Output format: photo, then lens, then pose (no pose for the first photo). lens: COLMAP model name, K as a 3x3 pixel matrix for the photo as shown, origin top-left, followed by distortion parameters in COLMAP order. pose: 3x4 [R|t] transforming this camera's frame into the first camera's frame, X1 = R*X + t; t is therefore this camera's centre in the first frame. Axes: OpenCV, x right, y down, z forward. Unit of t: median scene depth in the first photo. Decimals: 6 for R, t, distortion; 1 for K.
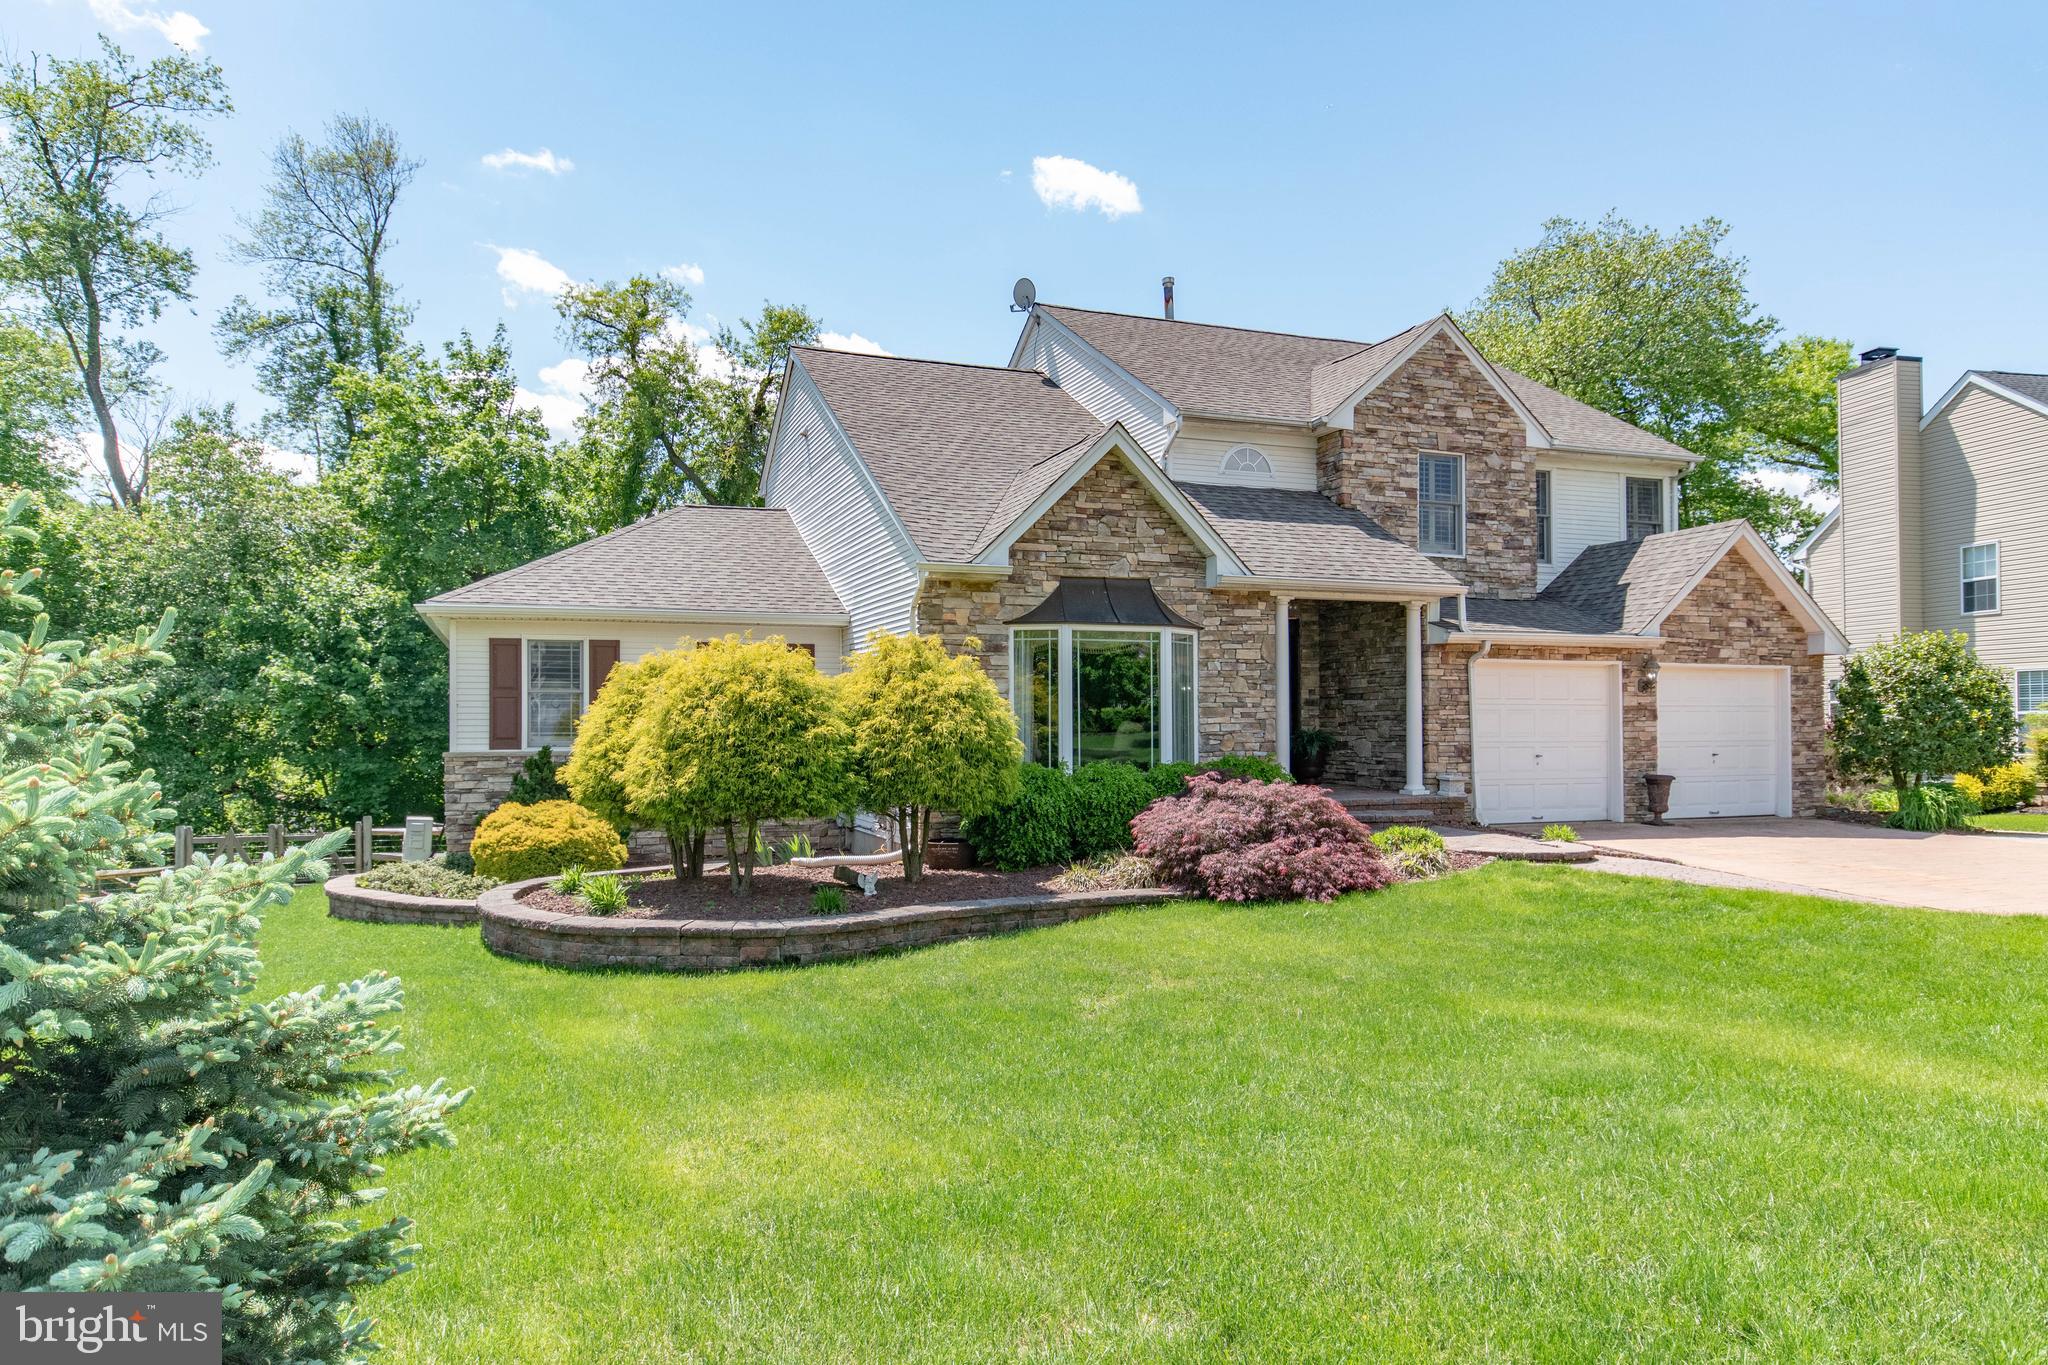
lens RADIAL K [[1355.9, 0, 1026.3], [0, 1355.9, 685.6], [0, 0, 1]] dist [0.001119, 0.000080]
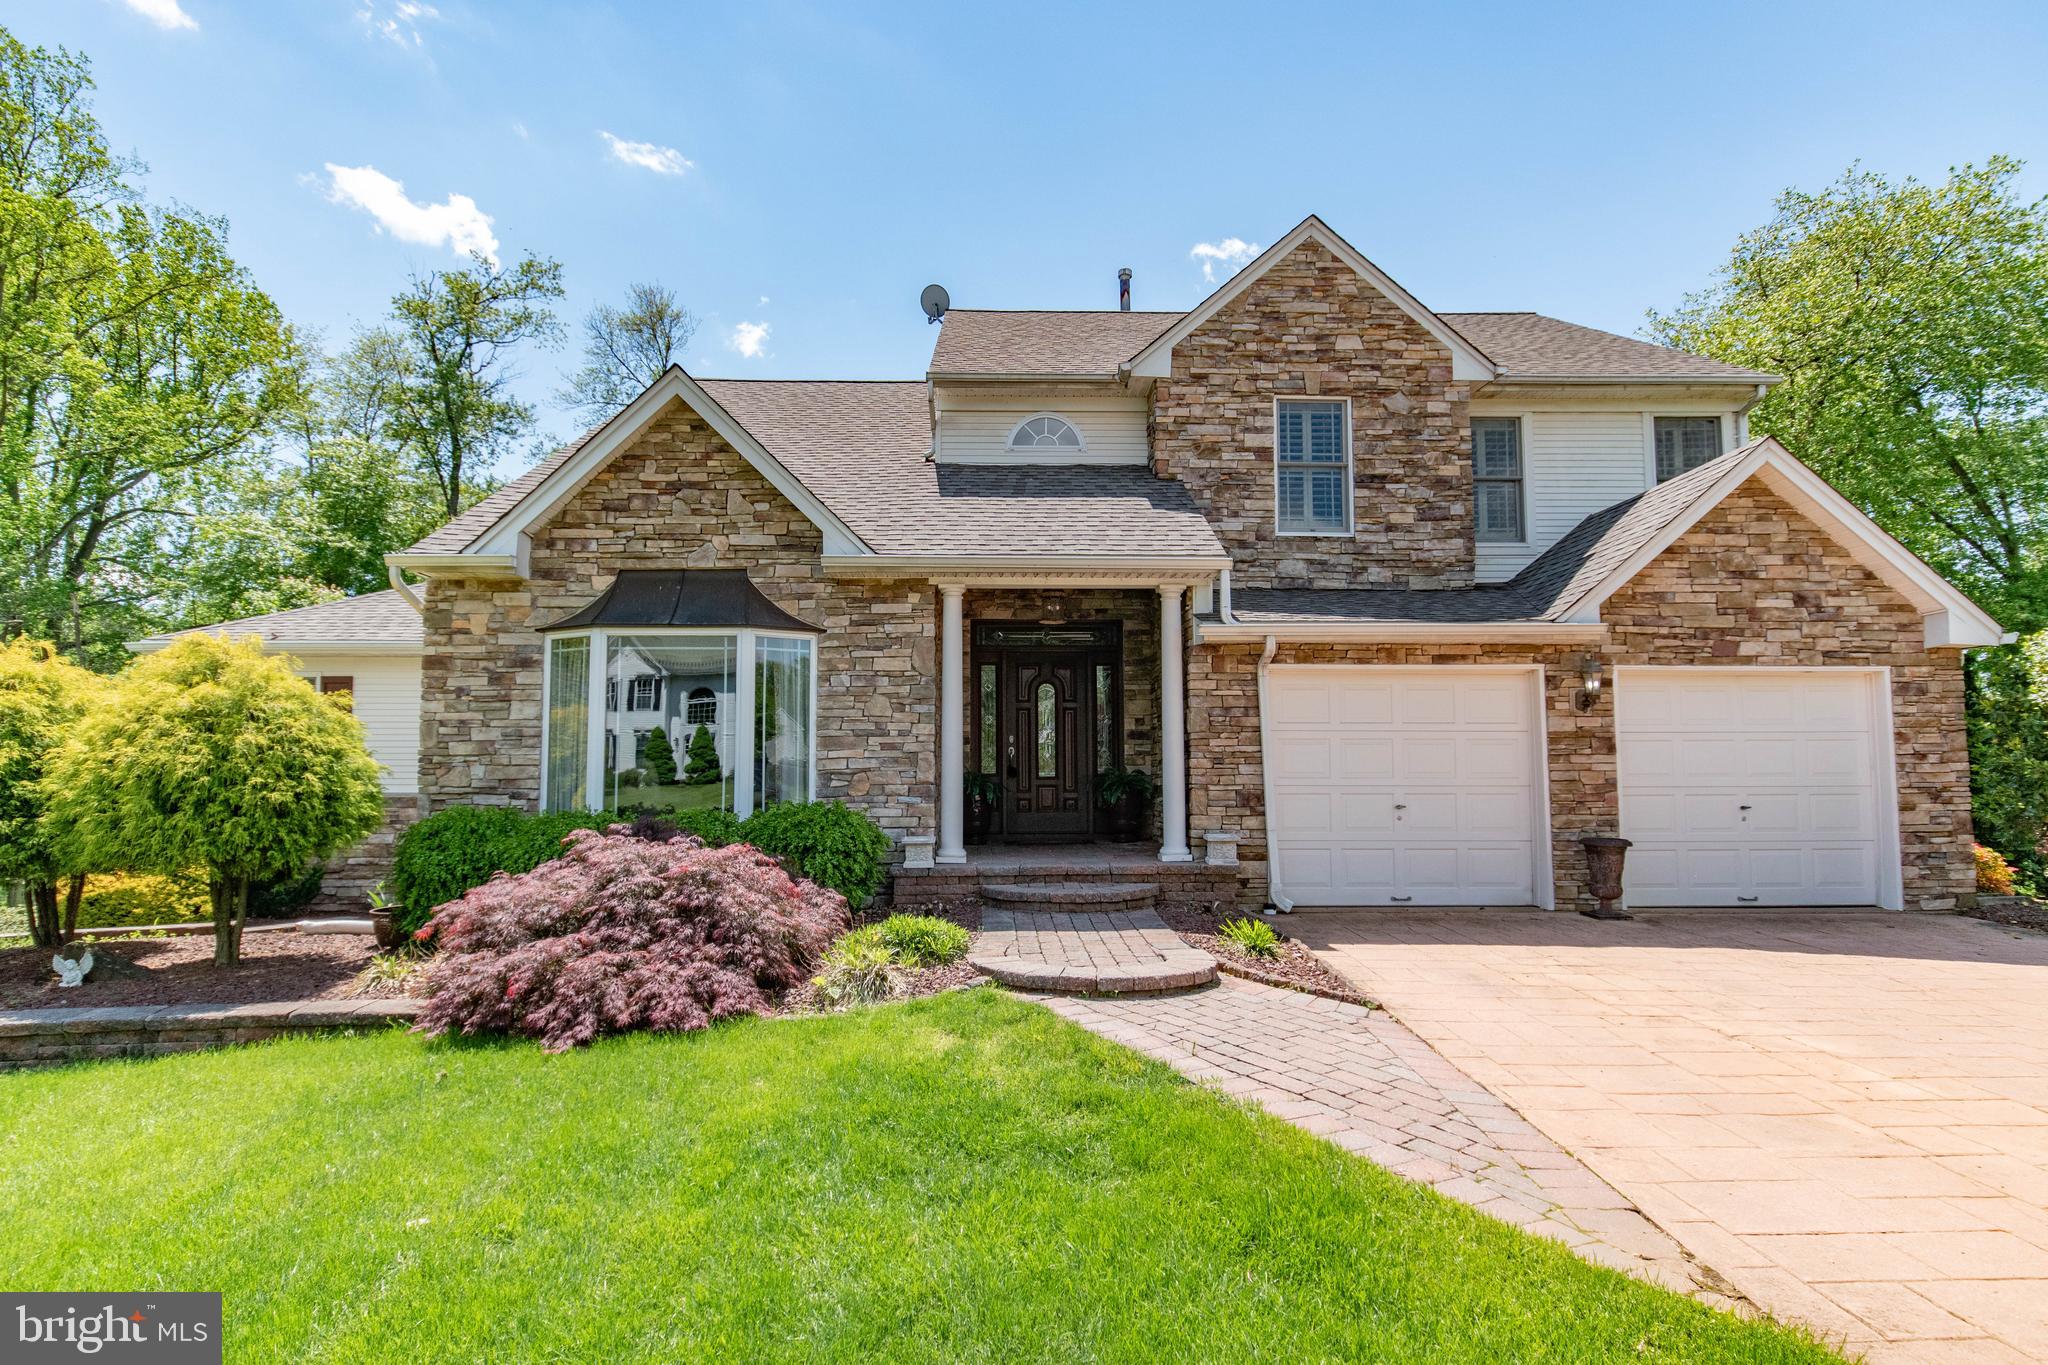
lens RADIAL K [[1115.7, 0, 1021.6], [0, 1115.7, 684.4], [0, 0, 1]] dist [0.000709, -0.000312]
pose [[0.938680, -0.028742, -0.343590, 0.380322], [0.009626, 0.998316, -0.057213, 0.020190], [0.344655, 0.050397, 0.937376, 0.395965]]
